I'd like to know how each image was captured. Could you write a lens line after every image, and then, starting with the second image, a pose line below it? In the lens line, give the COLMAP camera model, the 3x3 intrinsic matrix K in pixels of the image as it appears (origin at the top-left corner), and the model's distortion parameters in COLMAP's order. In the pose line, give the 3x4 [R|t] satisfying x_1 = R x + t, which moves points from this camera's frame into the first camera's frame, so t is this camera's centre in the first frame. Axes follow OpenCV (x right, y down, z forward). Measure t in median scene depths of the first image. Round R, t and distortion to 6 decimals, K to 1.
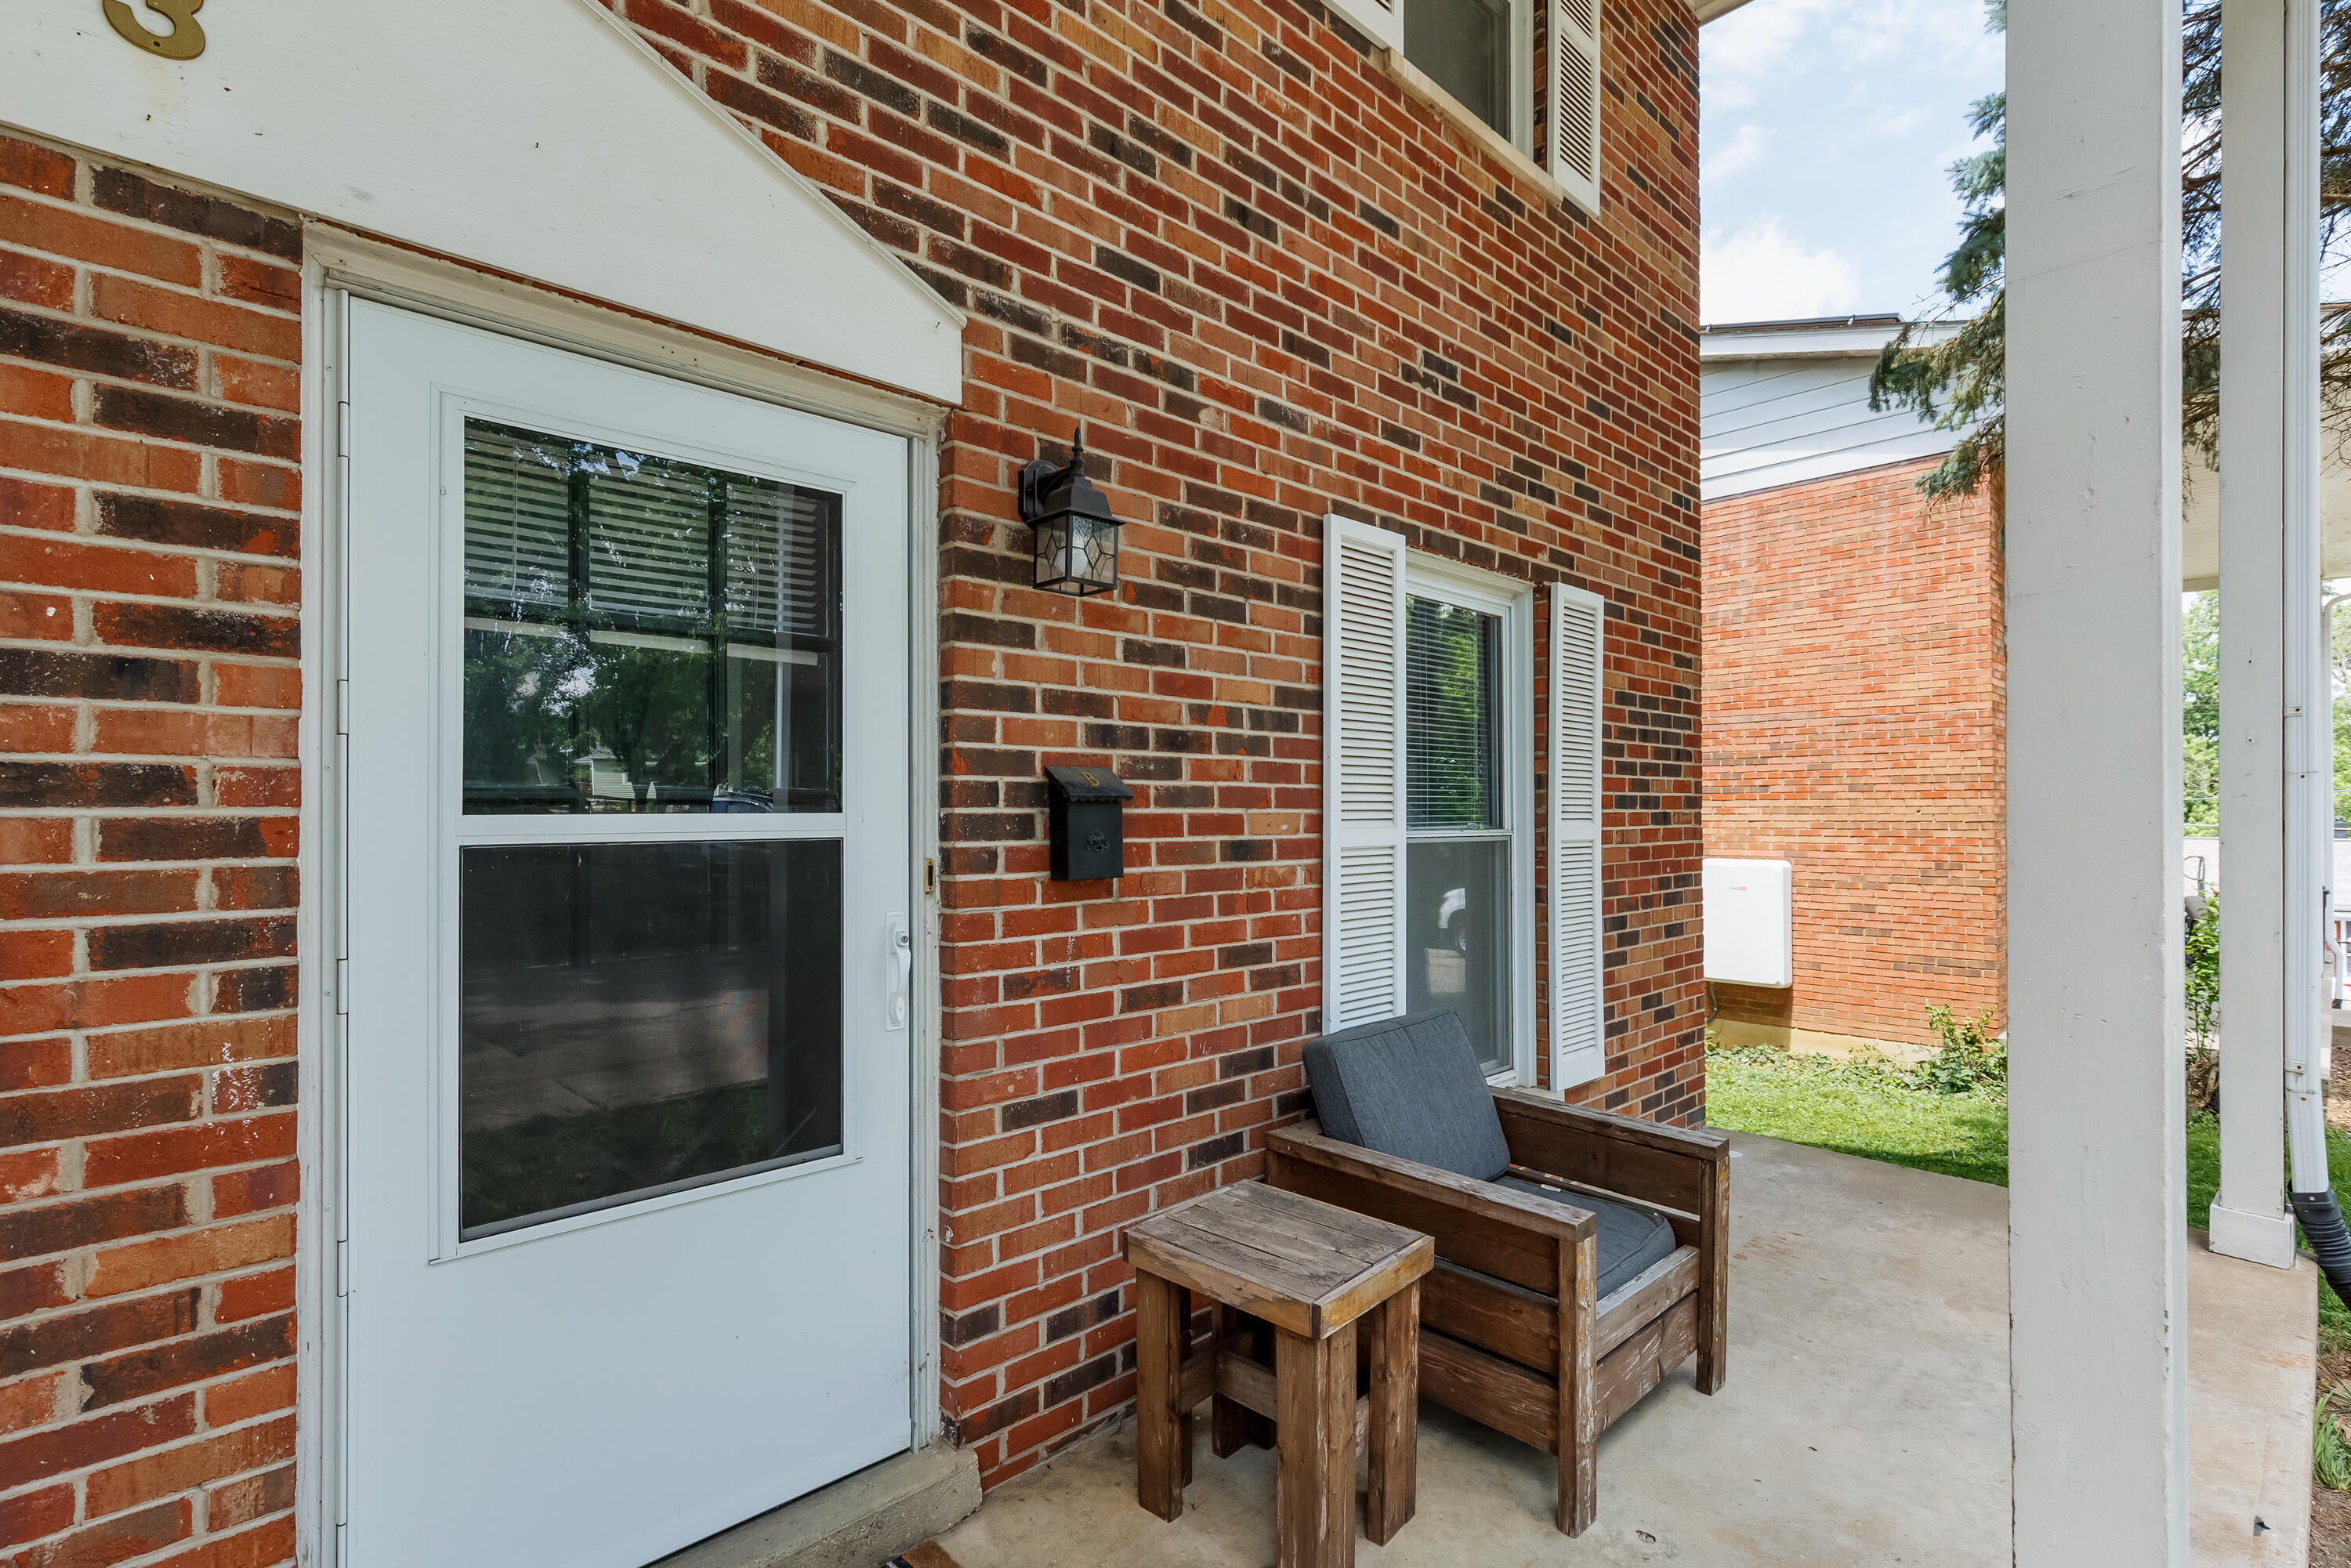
lens RADIAL K [[1071.7, 0, 1180.8], [0, 1071.7, 801.4], [0, 0, 1]] dist [0.003291, 0.000630]
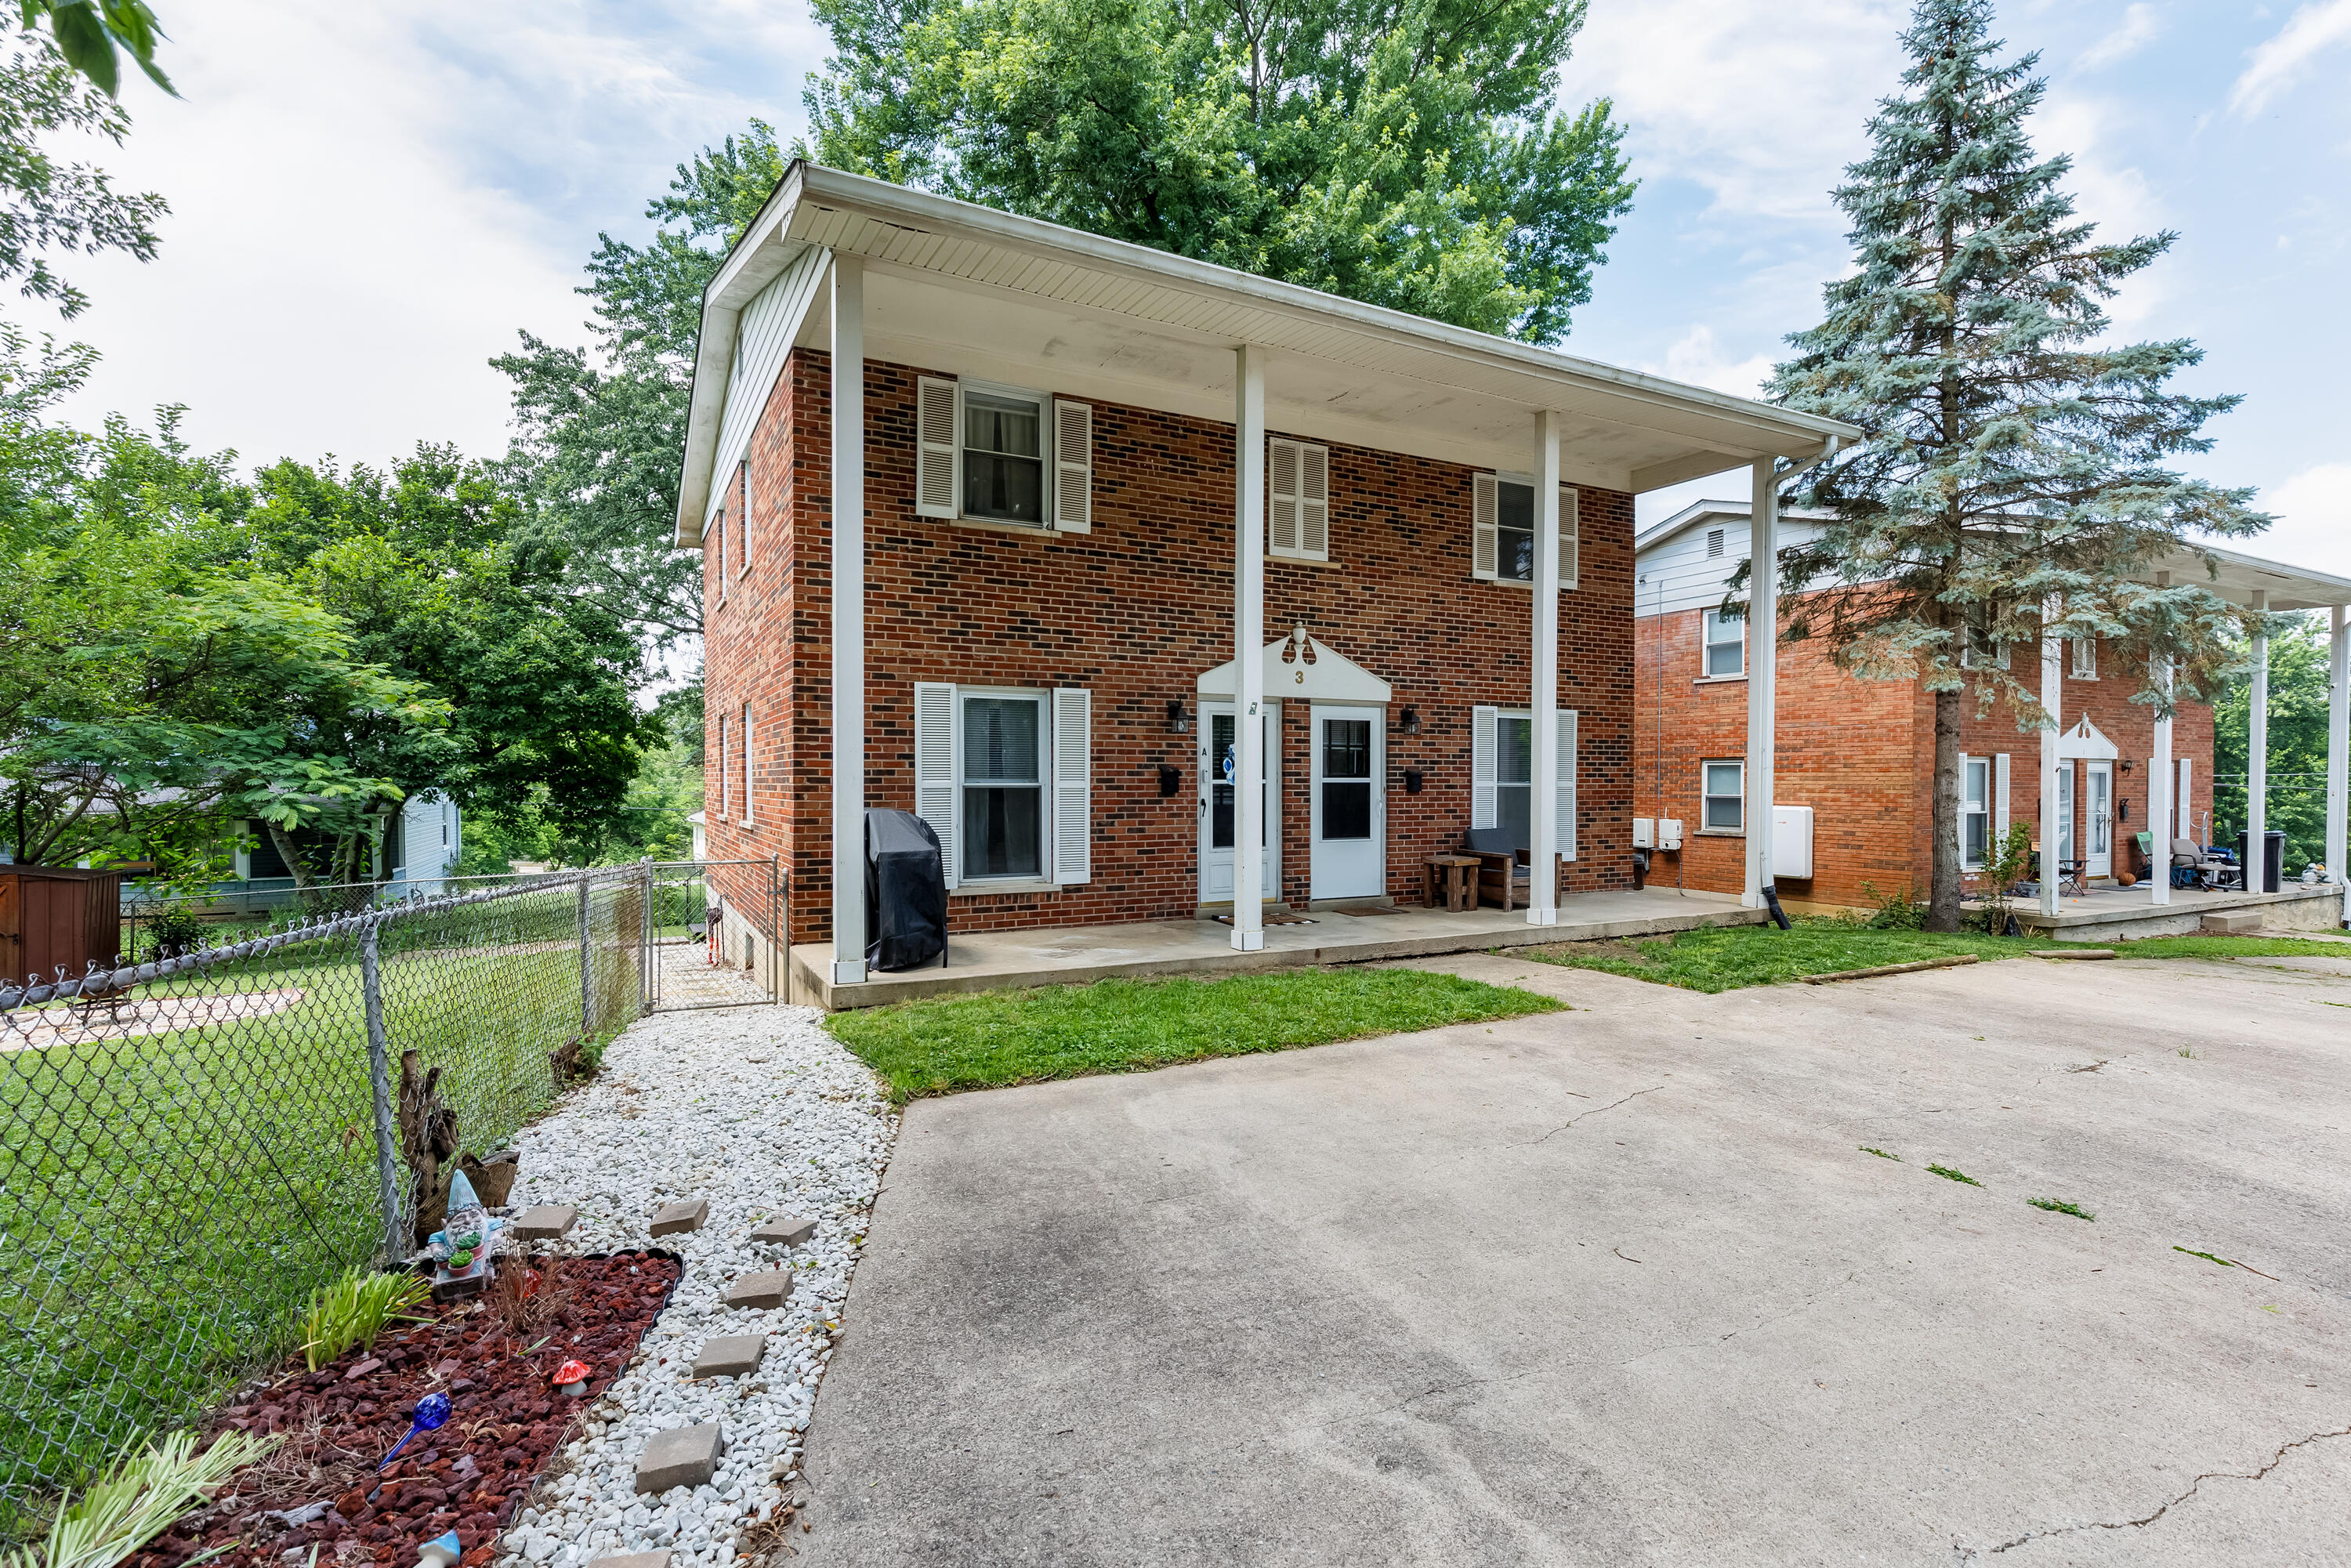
lens RADIAL K [[1121.1, 0, 1175.5], [0, 1121.1, 784.0], [0, 0, 1]] dist [0.002617, 0.000388]
pose [[0.963275, 0.006305, -0.268441, 0.255996], [-0.001872, 0.999858, 0.016769, -0.047809], [0.268509, -0.015651, 0.963150, -4.538197]]
